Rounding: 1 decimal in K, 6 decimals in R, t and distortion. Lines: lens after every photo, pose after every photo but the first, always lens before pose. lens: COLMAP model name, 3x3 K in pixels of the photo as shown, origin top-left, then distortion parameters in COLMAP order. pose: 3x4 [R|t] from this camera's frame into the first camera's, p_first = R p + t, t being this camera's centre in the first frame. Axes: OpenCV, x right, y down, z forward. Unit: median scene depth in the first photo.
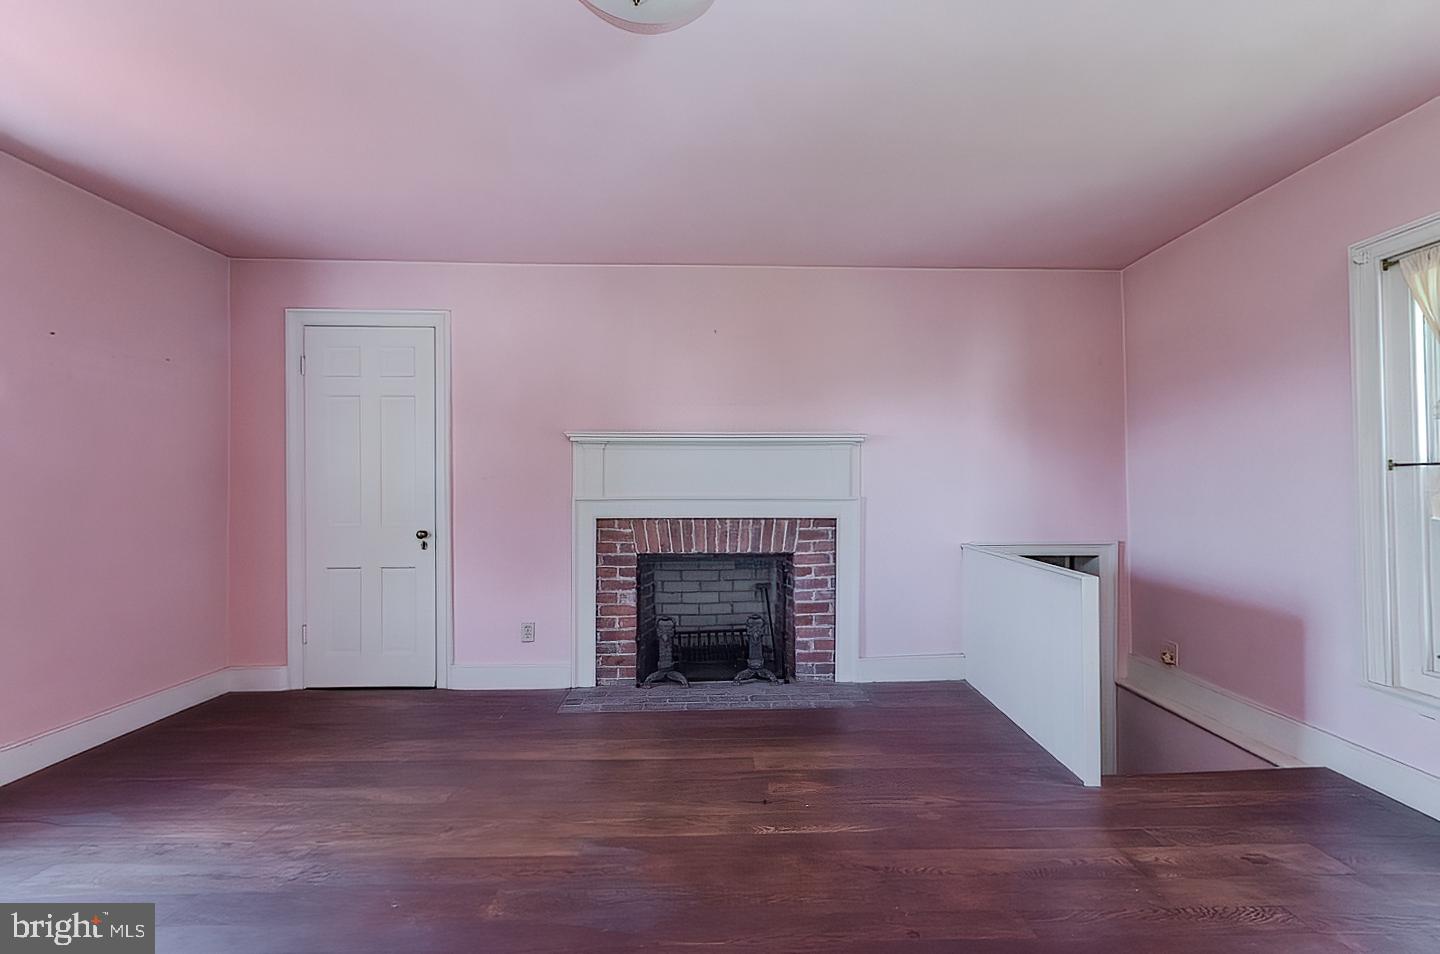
lens RADIAL K [[622.7, 0, 724.3], [0, 622.7, 487.6], [0, 0, 1]] dist [0.003184, 0.000171]
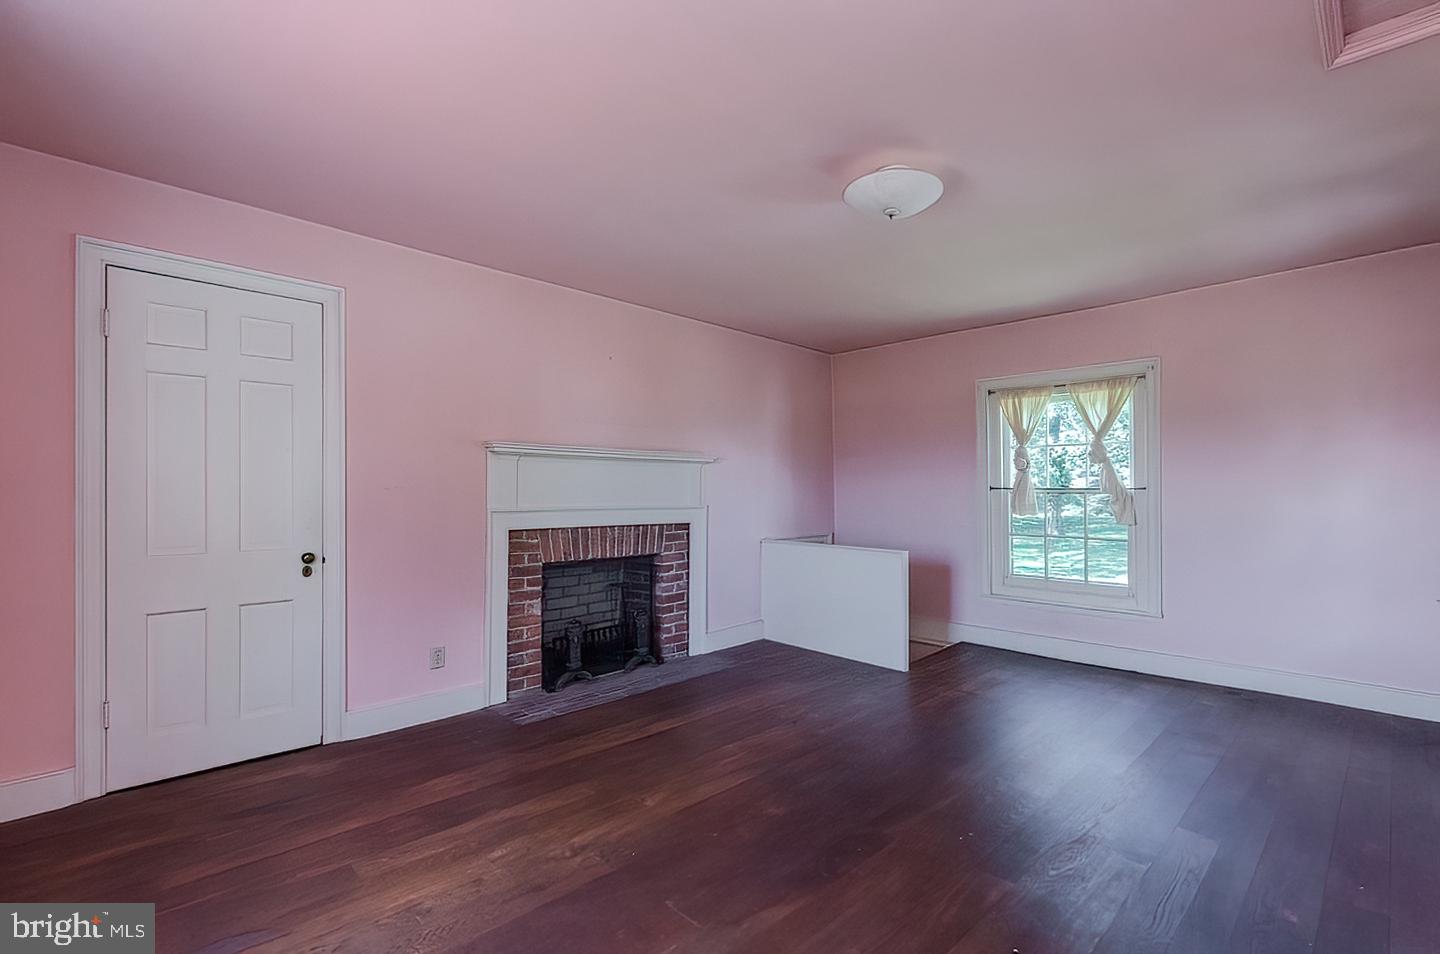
lens RADIAL K [[622.7, 0, 760.6], [0, 622.7, 482.4], [0, 0, 1]] dist [0.003184, 0.000171]
pose [[0.729544, 0.015334, 0.683762, -0.579791], [-0.003126, 0.999813, -0.019086, -0.008501], [-0.683926, 0.011787, 0.729456, 0.003867]]
